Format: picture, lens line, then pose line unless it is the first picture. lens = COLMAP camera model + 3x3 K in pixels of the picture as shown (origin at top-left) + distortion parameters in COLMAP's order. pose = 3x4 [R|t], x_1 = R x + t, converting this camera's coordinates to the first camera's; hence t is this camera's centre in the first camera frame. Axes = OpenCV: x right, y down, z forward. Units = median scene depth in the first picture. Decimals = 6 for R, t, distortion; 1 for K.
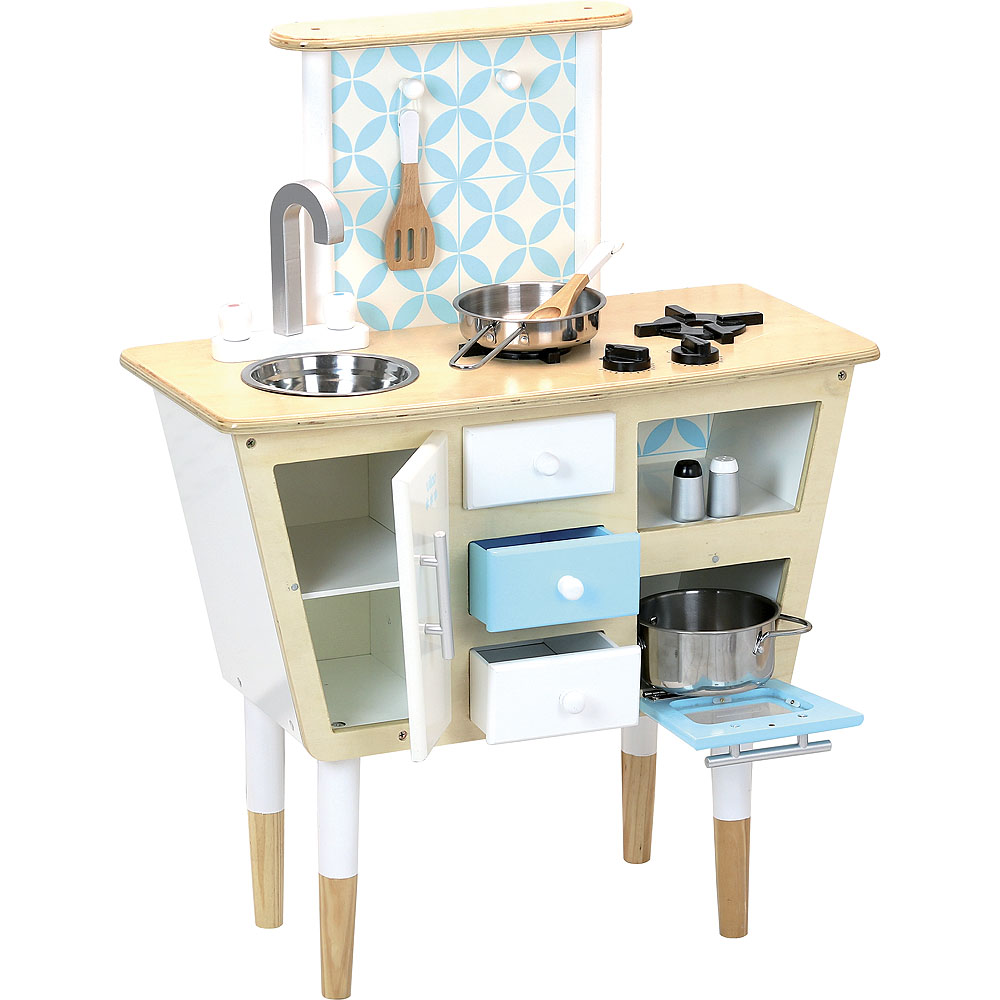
lens RADIAL K [[3642.8, 0, 500.0], [0, 3642.8, 500.0], [0, 0, 1]] dist [-0.204694, -2.179264]
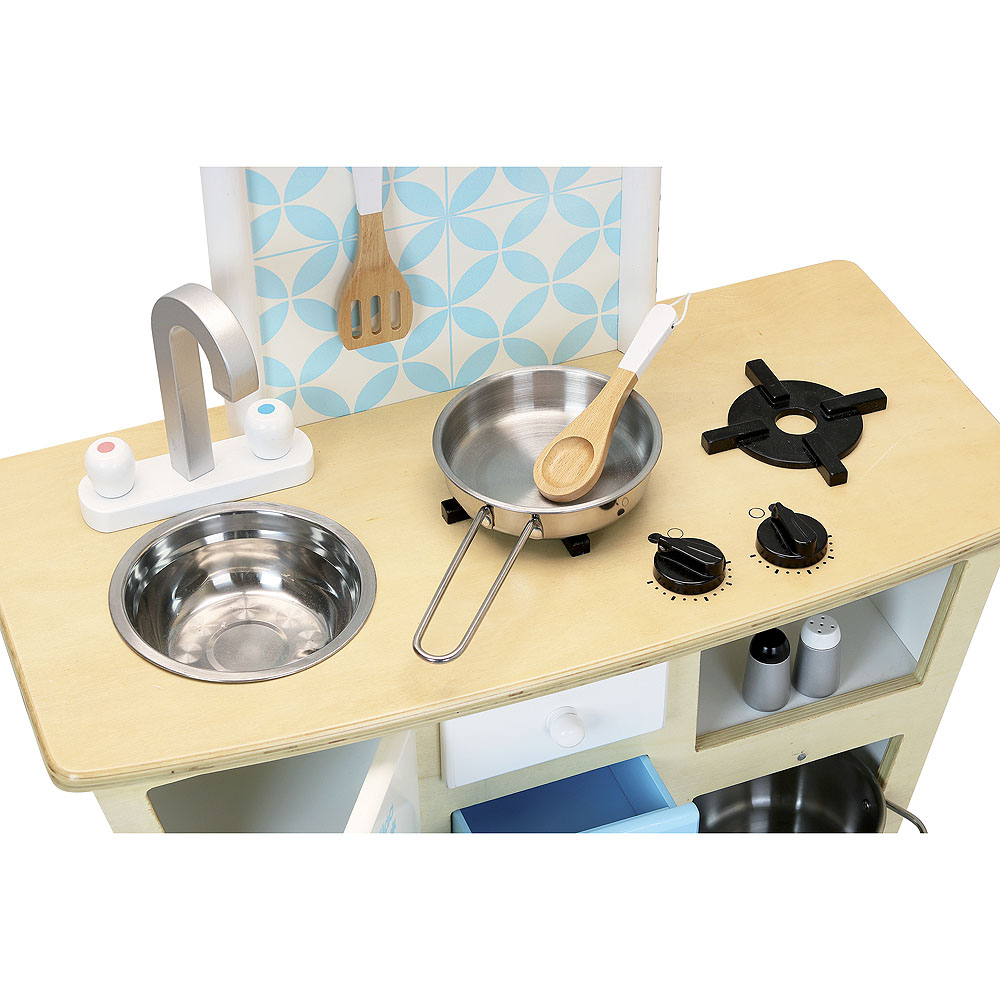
lens RADIAL K [[2304.3, 0, 500.0], [0, 2304.3, 500.0], [0, 0, 1]] dist [-0.116446, -0.597742]
pose [[0.999328, 0.019348, -0.031117, 0.012637], [-0.006816, 0.932560, 0.360951, -0.193552], [0.036002, -0.360497, 0.932065, 0.590584]]
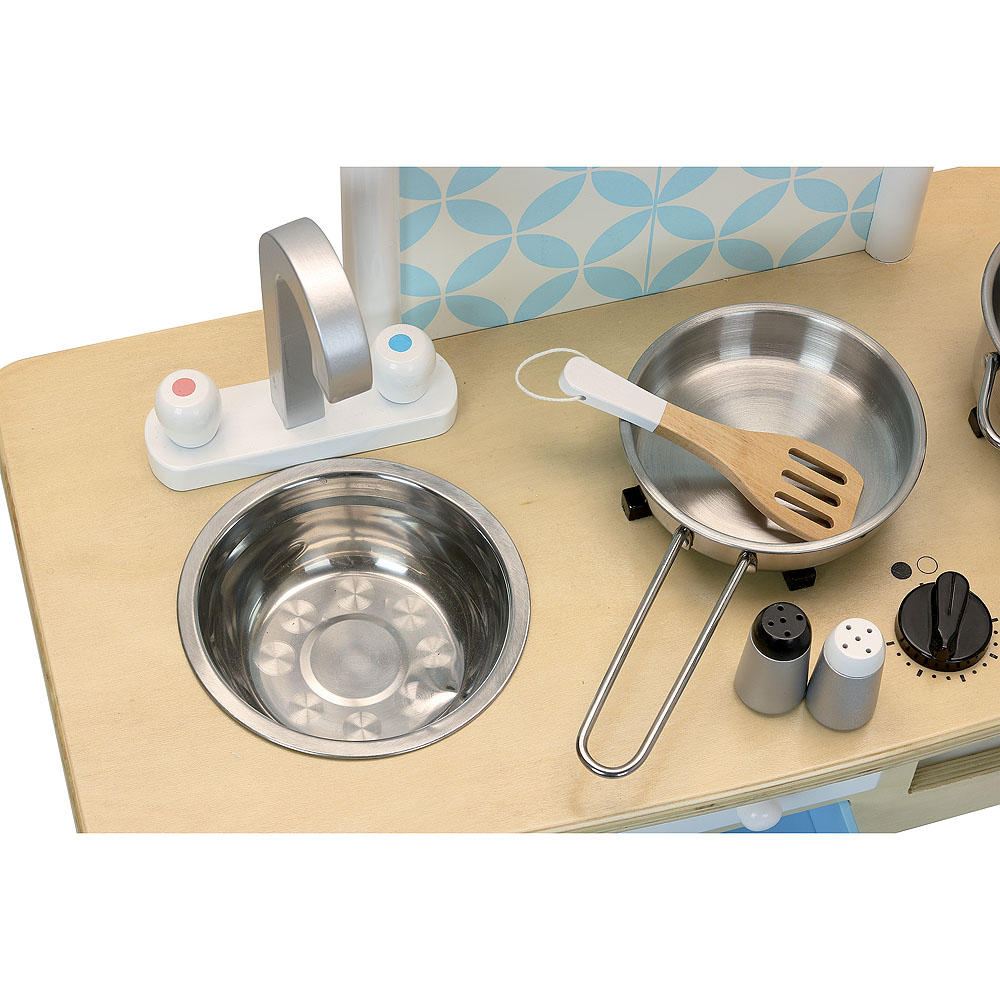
lens RADIAL K [[2304.3, 0, 500.0], [0, 2304.3, 500.0], [0, 0, 1]] dist [-0.116446, -0.597742]
pose [[0.992254, 0.114537, -0.048090, -0.012653], [-0.063408, 0.799889, 0.596789, -0.228744], [0.106821, -0.589117, 0.800956, 0.725819]]
